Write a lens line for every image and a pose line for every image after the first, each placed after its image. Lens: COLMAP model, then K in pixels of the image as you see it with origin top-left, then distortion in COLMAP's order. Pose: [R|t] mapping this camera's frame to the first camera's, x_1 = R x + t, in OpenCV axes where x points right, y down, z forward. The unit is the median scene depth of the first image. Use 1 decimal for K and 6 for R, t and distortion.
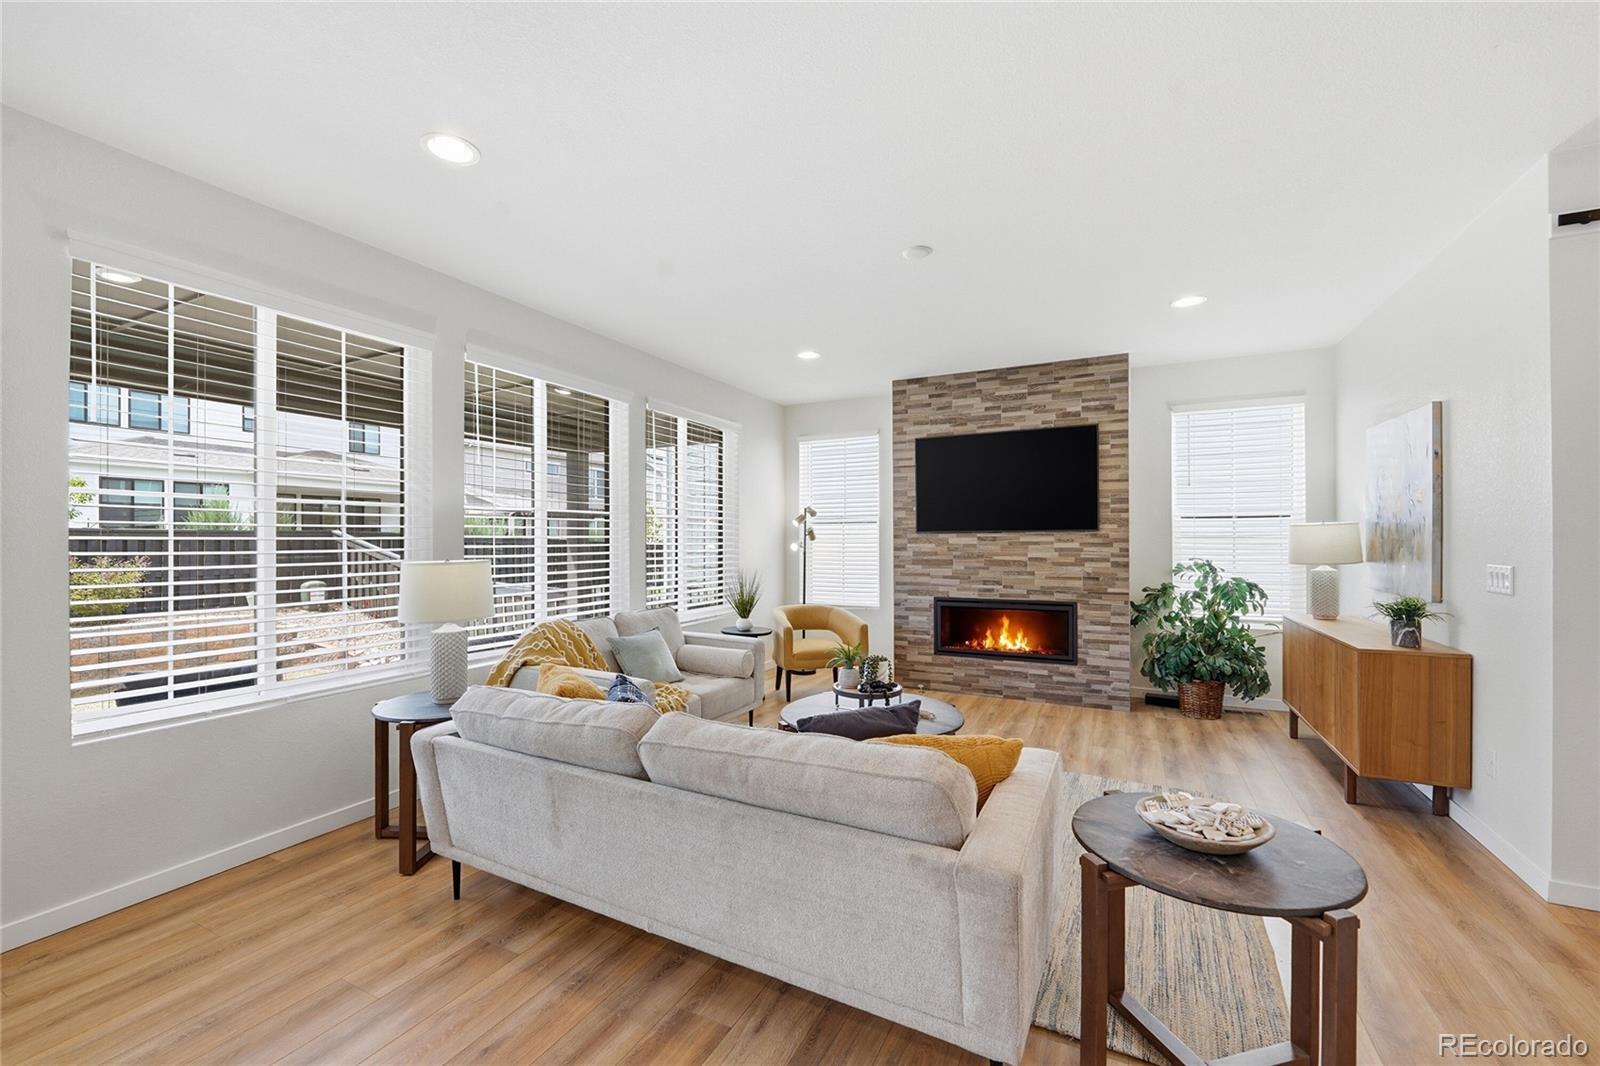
lens RADIAL K [[652.4, 0, 792.4], [0, 652.4, 539.6], [0, 0, 1]] dist [-0.007506, -0.001173]
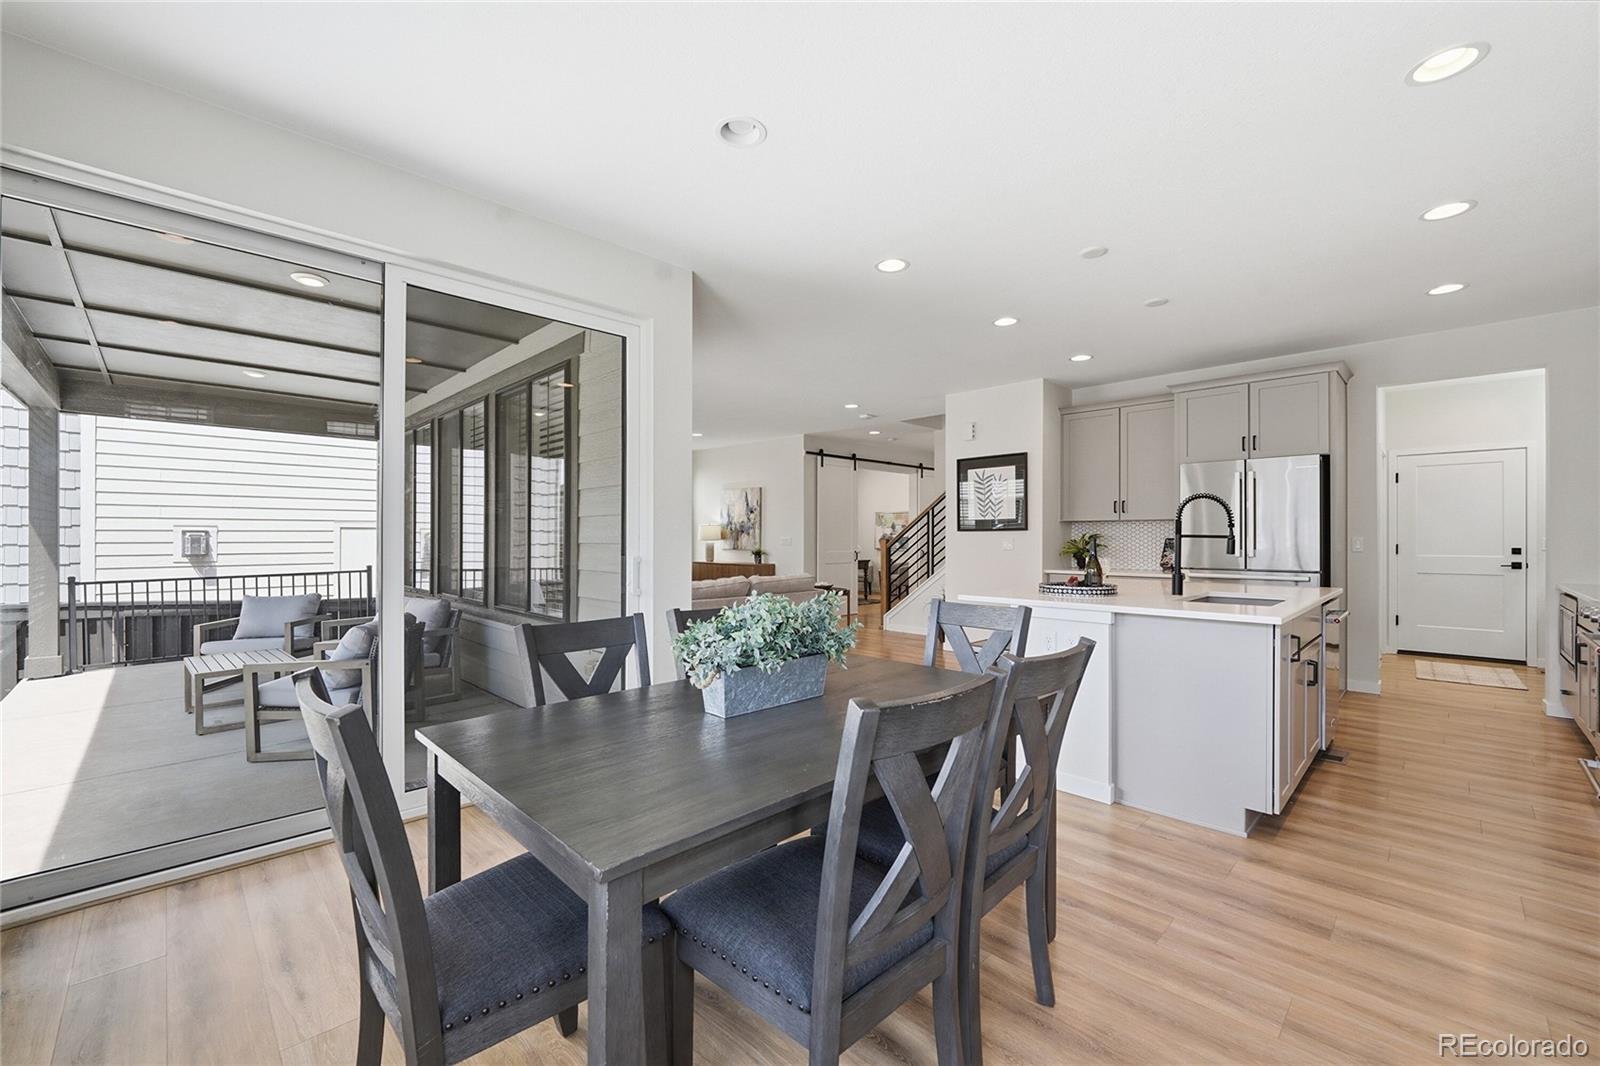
lens RADIAL K [[645.5, 0, 788.3], [0, 645.5, 534.6], [0, 0, 1]] dist [-0.009266, -0.000698]
pose [[0.325021, 0.007578, 0.945676, -1.205117], [-0.001839, 0.999971, -0.007381, 0.026755], [-0.945705, 0.000660, 0.325026, -0.102864]]
